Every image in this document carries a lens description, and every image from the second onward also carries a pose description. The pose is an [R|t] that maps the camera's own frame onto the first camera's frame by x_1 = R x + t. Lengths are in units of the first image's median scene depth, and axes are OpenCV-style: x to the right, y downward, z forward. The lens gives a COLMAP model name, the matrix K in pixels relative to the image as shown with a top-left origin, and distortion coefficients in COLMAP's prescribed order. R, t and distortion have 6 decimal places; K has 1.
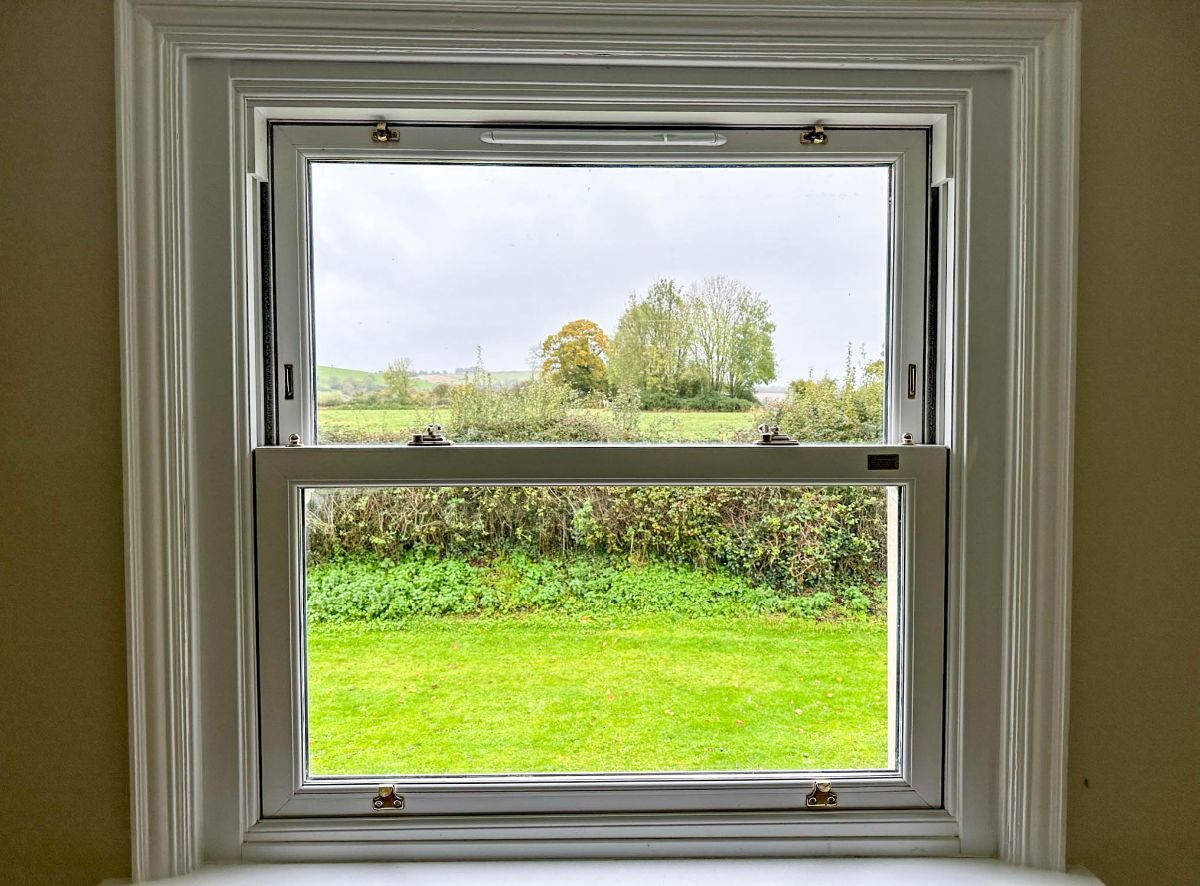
lens RADIAL K [[853.8, 0, 600.0], [0, 853.8, 443.0], [0, 0, 1]] dist [0.005410, 0.000619]
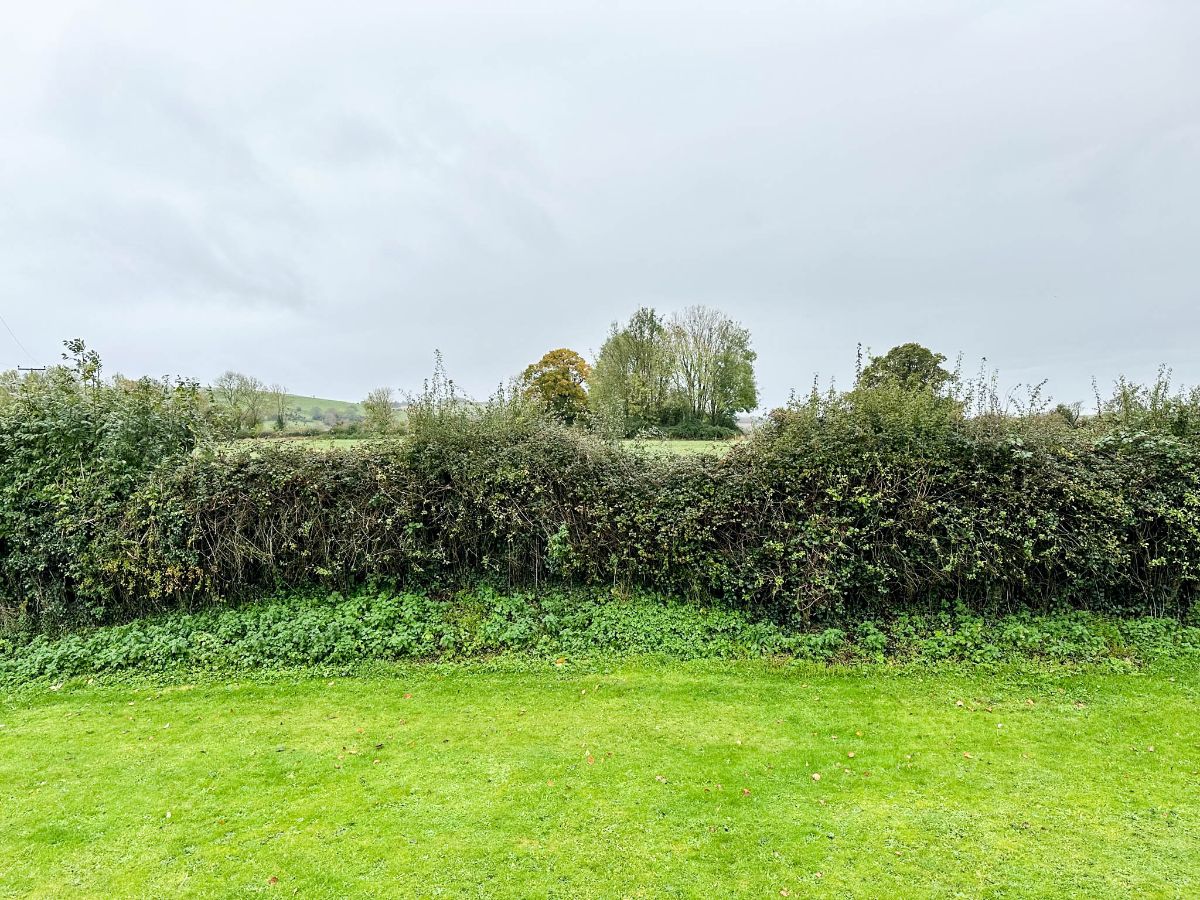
lens RADIAL K [[840.3, 0, 600.0], [0, 840.3, 450.0], [0, 0, 1]] dist [0.024397, -0.000982]
pose [[0.999770, -0.001595, 0.021397, 0.004477], [0.002200, 0.999597, -0.028301, 0.015955], [-0.021343, 0.028341, 0.999370, 0.137191]]
